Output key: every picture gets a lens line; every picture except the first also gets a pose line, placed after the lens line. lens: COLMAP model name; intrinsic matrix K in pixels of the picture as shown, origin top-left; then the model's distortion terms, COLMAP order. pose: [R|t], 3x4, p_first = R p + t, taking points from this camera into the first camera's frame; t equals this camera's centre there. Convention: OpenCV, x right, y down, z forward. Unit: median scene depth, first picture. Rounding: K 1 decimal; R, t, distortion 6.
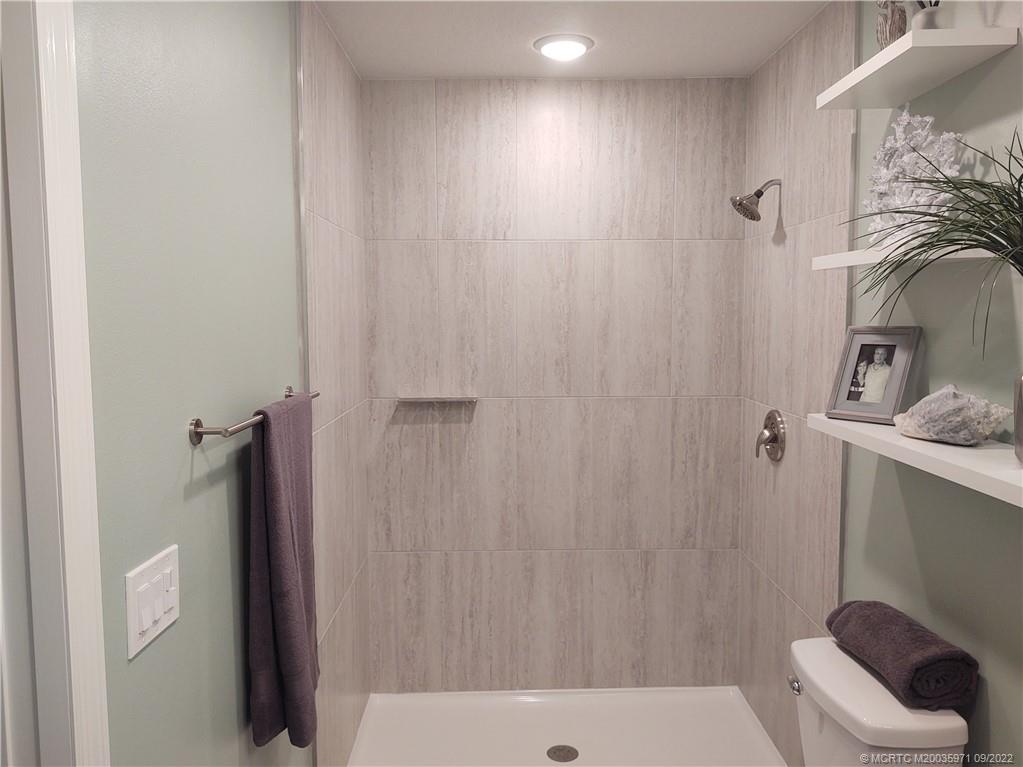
lens RADIAL K [[777.1, 0, 505.7], [0, 777.1, 384.5], [0, 0, 1]] dist [0.015449, -0.043349]
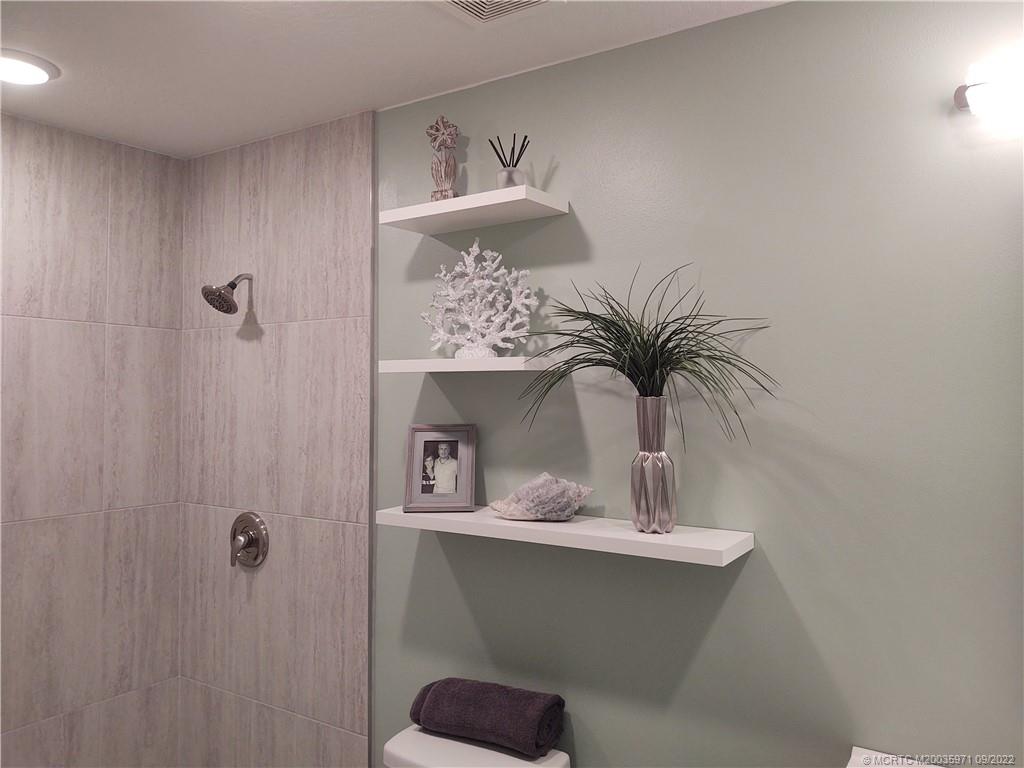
lens RADIAL K [[777.8, 0, 509.0], [0, 777.8, 377.5], [0, 0, 1]] dist [0.015449, -0.043349]
pose [[0.559645, 0.023596, 0.828396, -0.241833], [0.075456, 0.993992, -0.079289, -0.028045], [-0.825290, 0.106881, 0.554502, 0.177064]]
